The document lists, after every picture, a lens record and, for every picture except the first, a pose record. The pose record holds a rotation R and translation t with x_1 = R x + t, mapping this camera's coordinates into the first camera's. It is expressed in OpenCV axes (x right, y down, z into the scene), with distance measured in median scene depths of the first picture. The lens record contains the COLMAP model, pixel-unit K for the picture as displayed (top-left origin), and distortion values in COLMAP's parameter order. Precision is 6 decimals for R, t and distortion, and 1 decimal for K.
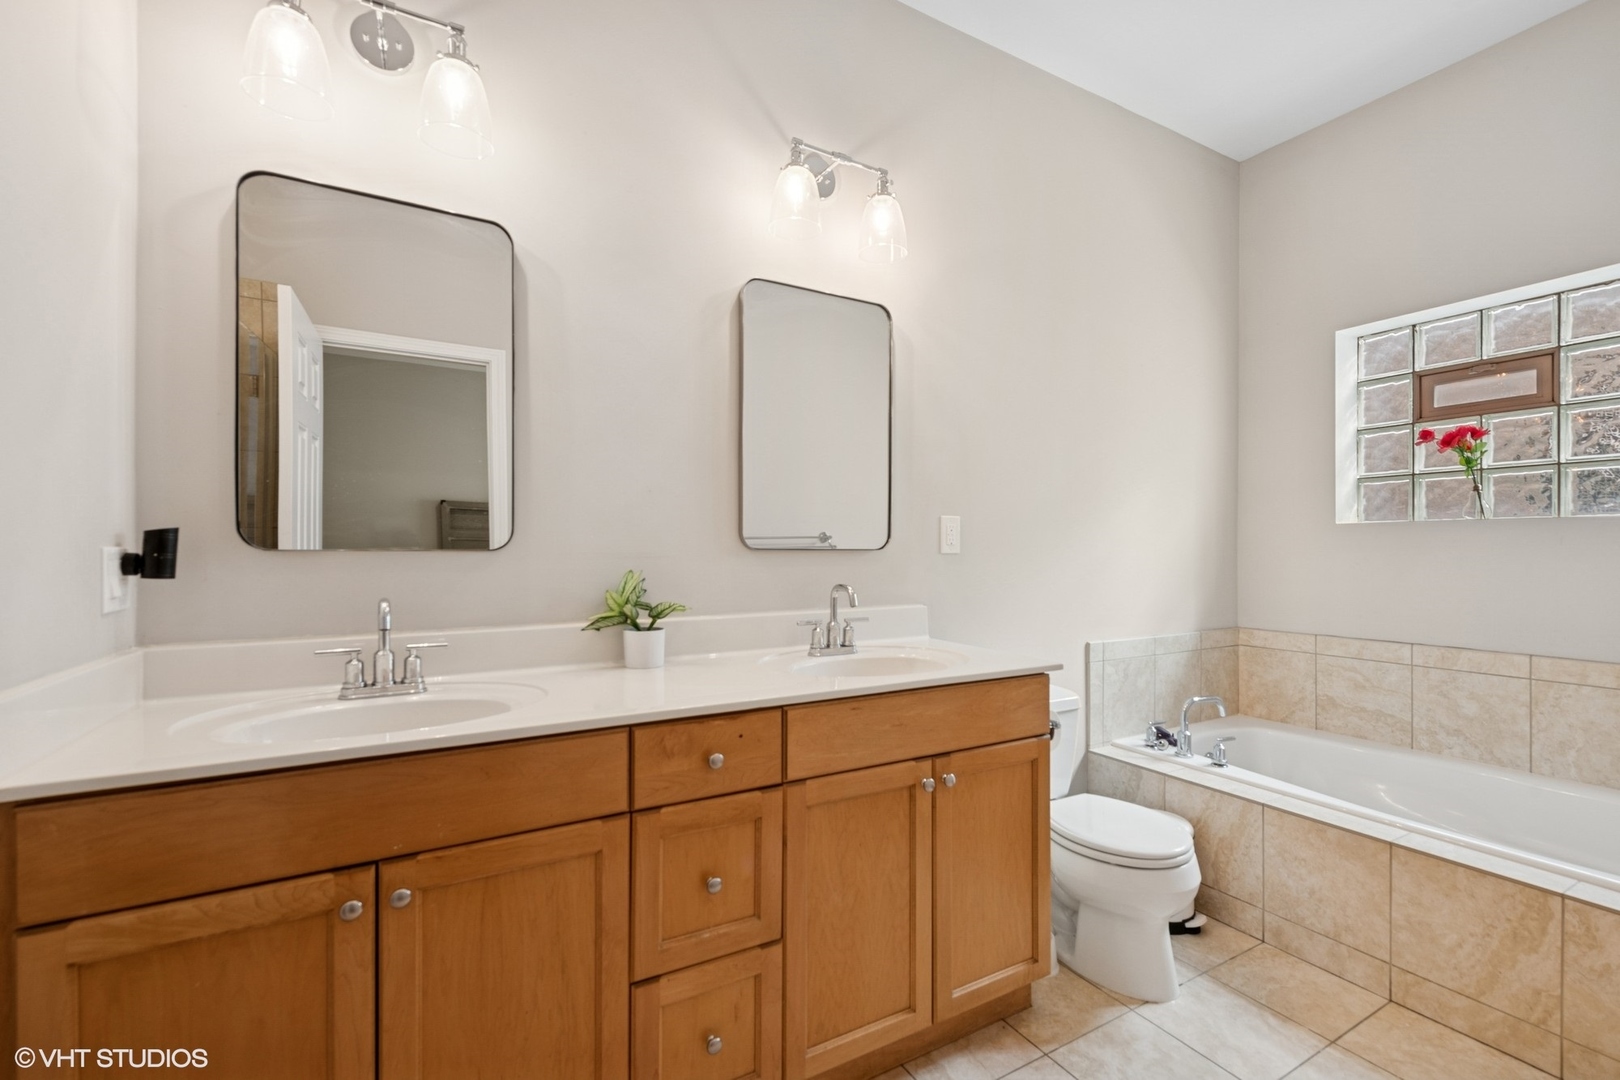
lens RADIAL K [[708.0, 0, 825.7], [0, 708.0, 541.0], [0, 0, 1]] dist [0.004498, -0.000372]
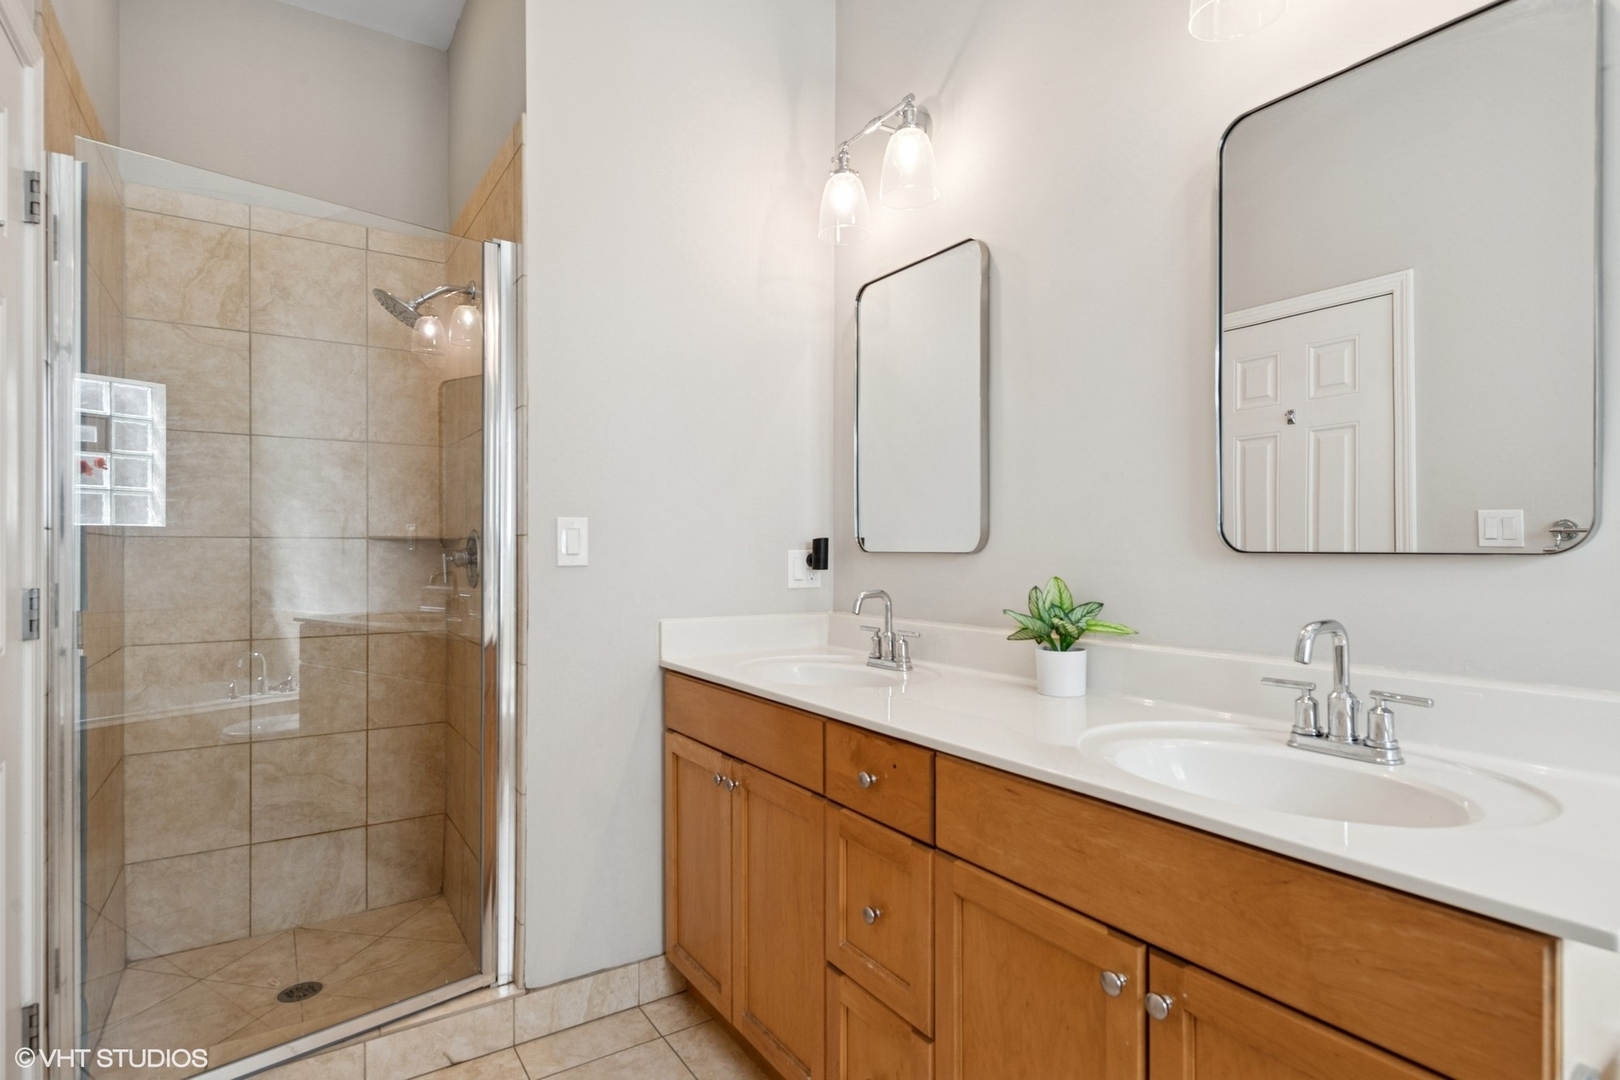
lens RADIAL K [[842.0, 0, 819.8], [0, 842.0, 551.0], [0, 0, 1]] dist [0.015901, -0.000002]
pose [[0.044740, 0.001554, -0.998997, 0.878014], [0.008412, 0.999963, 0.001932, 0.006843], [0.998963, -0.008490, 0.044725, 0.829460]]
